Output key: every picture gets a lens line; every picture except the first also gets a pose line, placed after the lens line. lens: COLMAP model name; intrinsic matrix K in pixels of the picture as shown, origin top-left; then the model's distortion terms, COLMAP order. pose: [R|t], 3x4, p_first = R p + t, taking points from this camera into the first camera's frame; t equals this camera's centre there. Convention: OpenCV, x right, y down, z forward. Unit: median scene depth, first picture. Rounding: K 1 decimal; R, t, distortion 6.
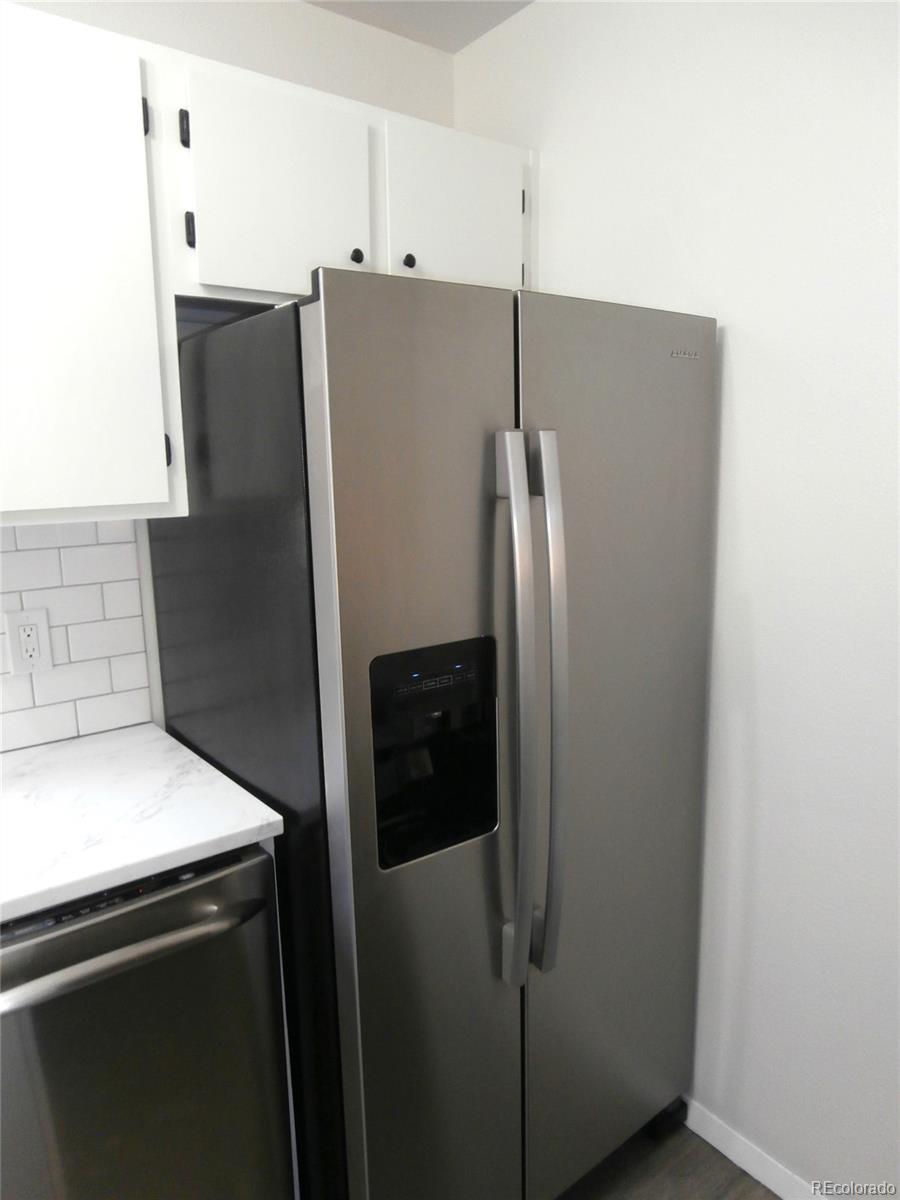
lens RADIAL K [[853.0, 0, 485.6], [0, 853.0, 624.5], [0, 0, 1]] dist [-0.018679, 0.017688]
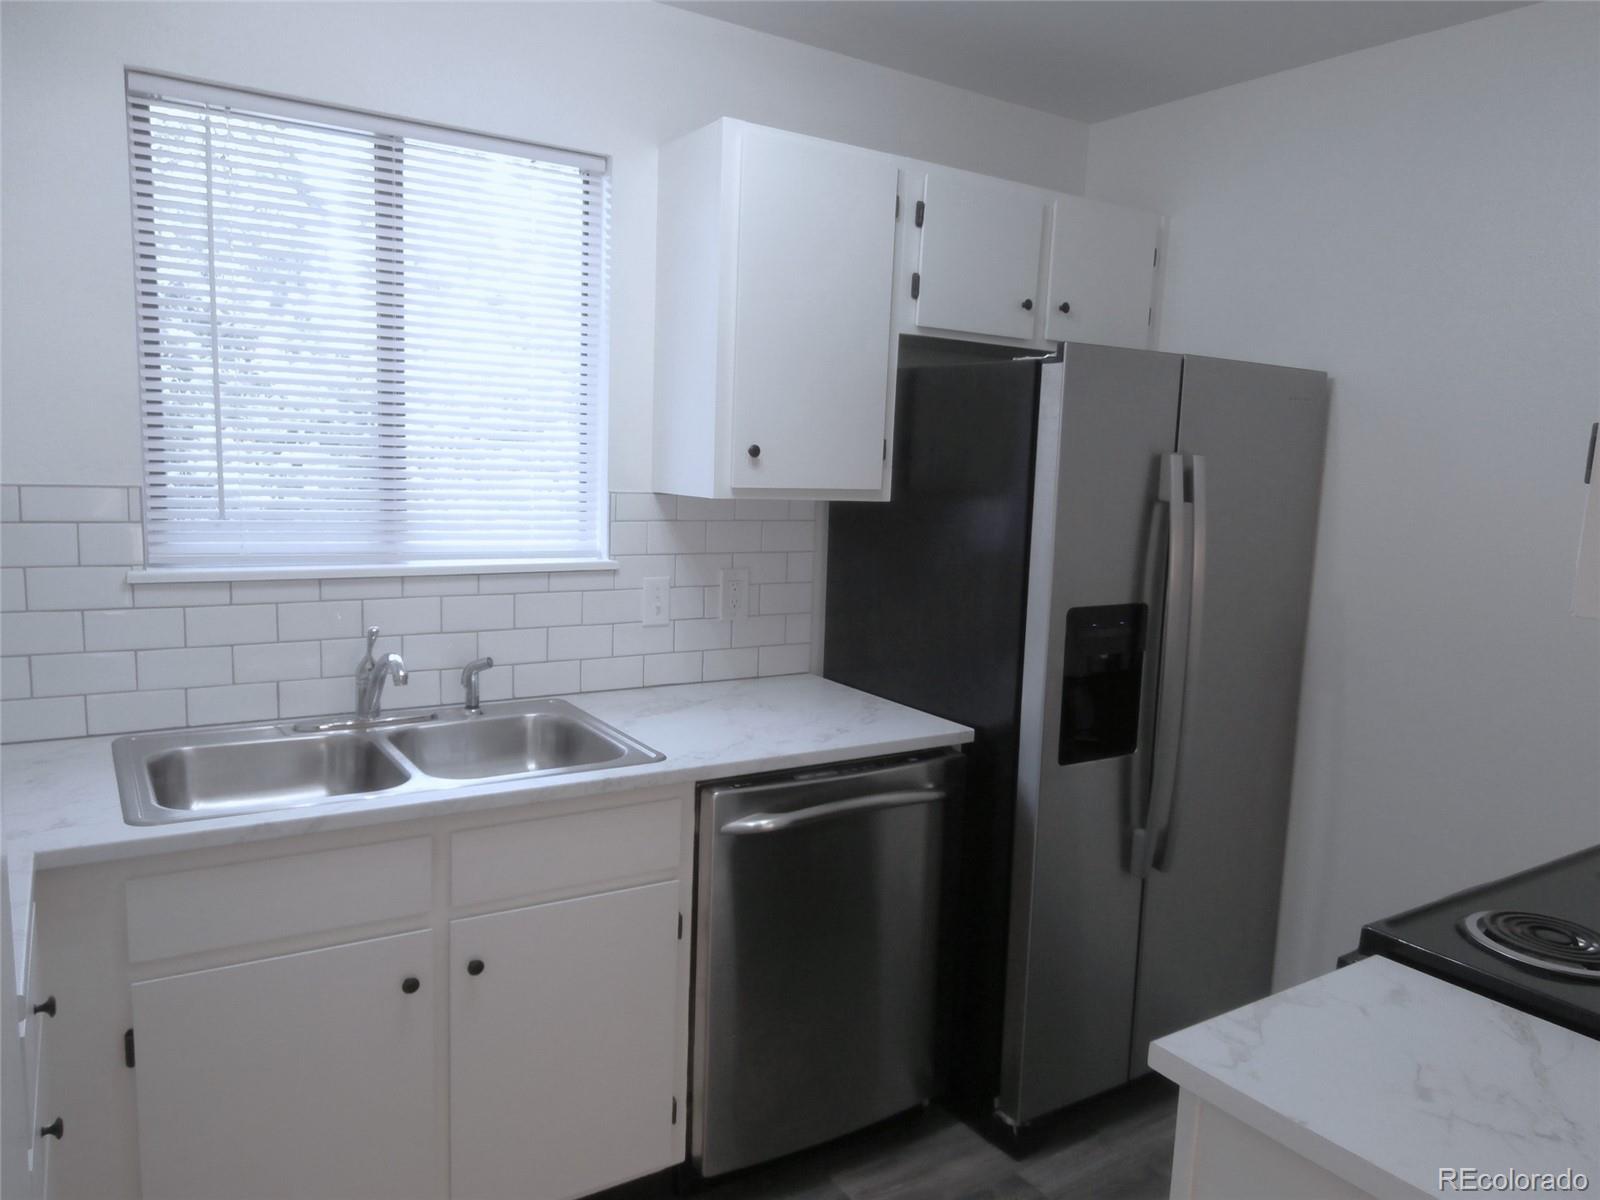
lens RADIAL K [[1137.3, 0, 813.6], [0, 1137.3, 592.2], [0, 0, 1]] dist [-0.018679, 0.017688]
pose [[0.991606, 0.070406, -0.108449, -0.283317], [-0.078319, 0.994431, -0.070518, 0.145719], [0.102880, 0.078419, 0.991598, -0.737335]]
